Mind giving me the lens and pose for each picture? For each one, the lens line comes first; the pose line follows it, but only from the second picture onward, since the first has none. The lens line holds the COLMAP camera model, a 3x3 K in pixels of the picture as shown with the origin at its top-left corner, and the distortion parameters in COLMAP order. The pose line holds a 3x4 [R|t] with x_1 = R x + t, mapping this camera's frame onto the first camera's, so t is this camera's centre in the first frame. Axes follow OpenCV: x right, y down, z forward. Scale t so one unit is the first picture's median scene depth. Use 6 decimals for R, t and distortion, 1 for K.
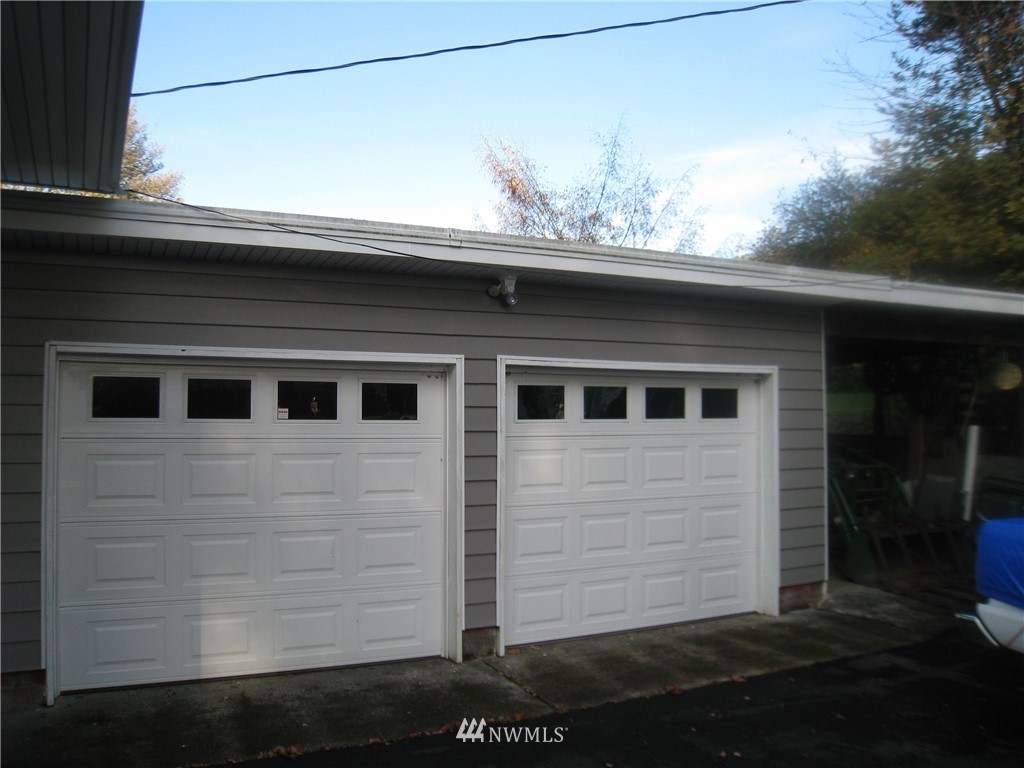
lens RADIAL K [[854.5, 0, 473.0], [0, 854.5, 376.4], [0, 0, 1]] dist [-0.192288, 0.181052]
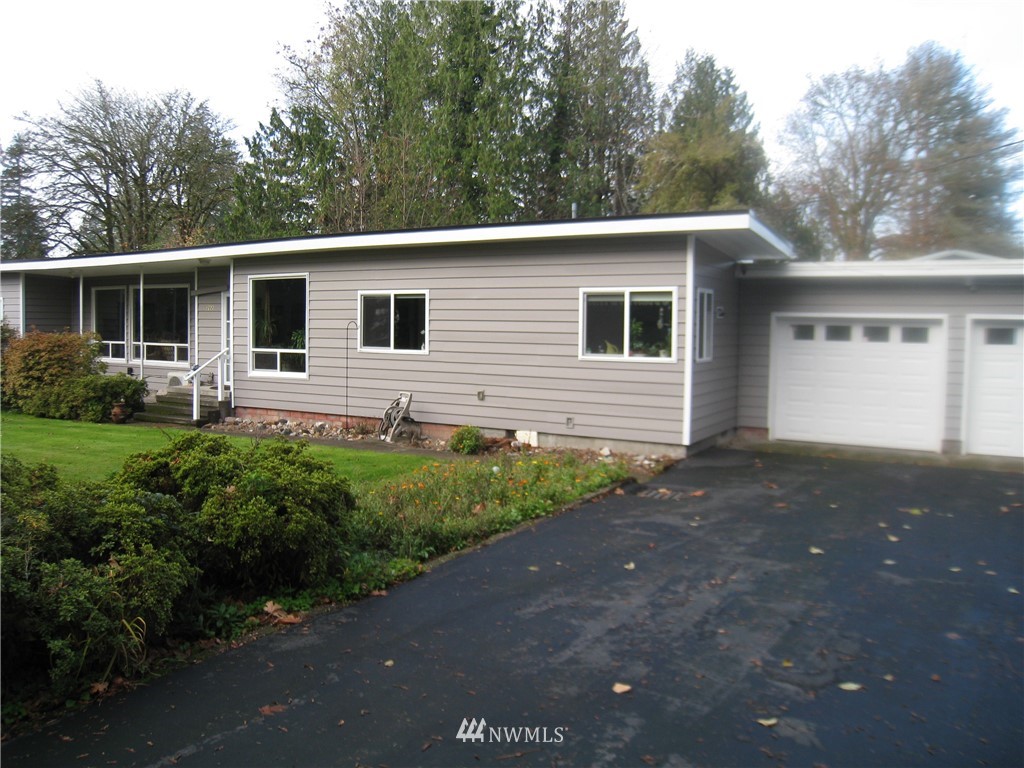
lens RADIAL K [[854.5, 0, 473.0], [0, 854.5, 376.4], [0, 0, 1]] dist [-0.192288, 0.181052]
pose [[0.546414, 0.062551, -0.835176, 1.047836], [0.029800, 0.995124, 0.094027, -0.095259], [0.836985, -0.076266, 0.541886, -1.118073]]
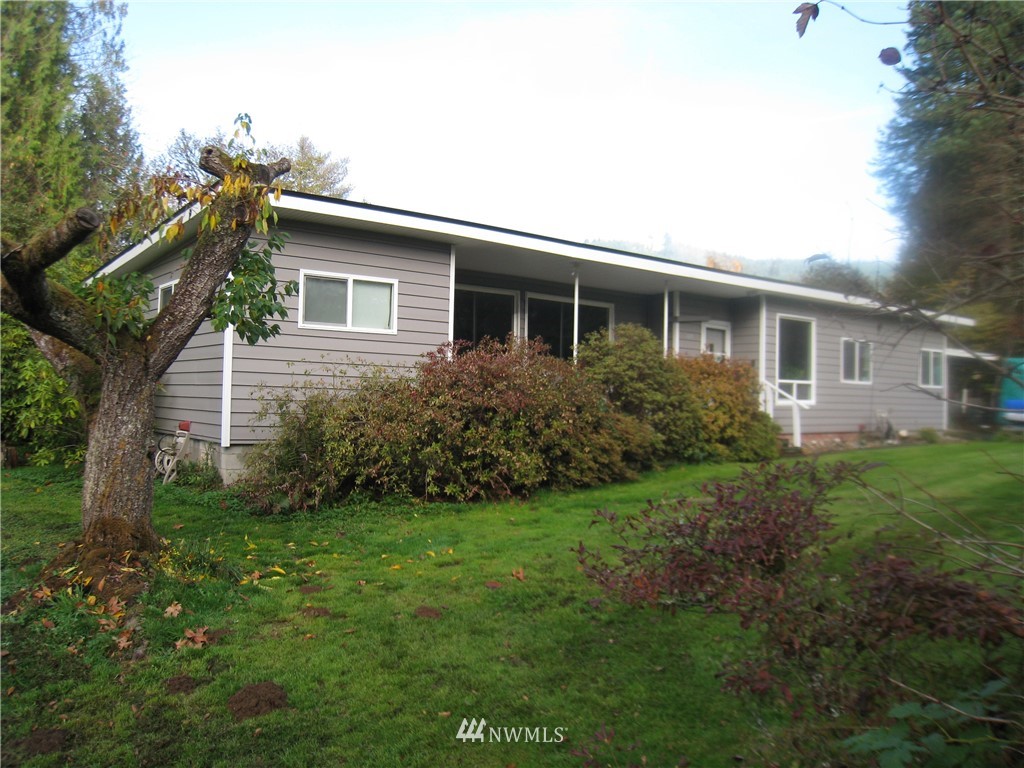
lens RADIAL K [[854.5, 0, 473.0], [0, 854.5, 376.4], [0, 0, 1]] dist [-0.192288, 0.181052]
pose [[0.976084, 0.030922, 0.215183, -3.234189], [-0.036898, 0.999035, 0.023809, 0.005763], [-0.214239, -0.031179, 0.976283, -2.859079]]
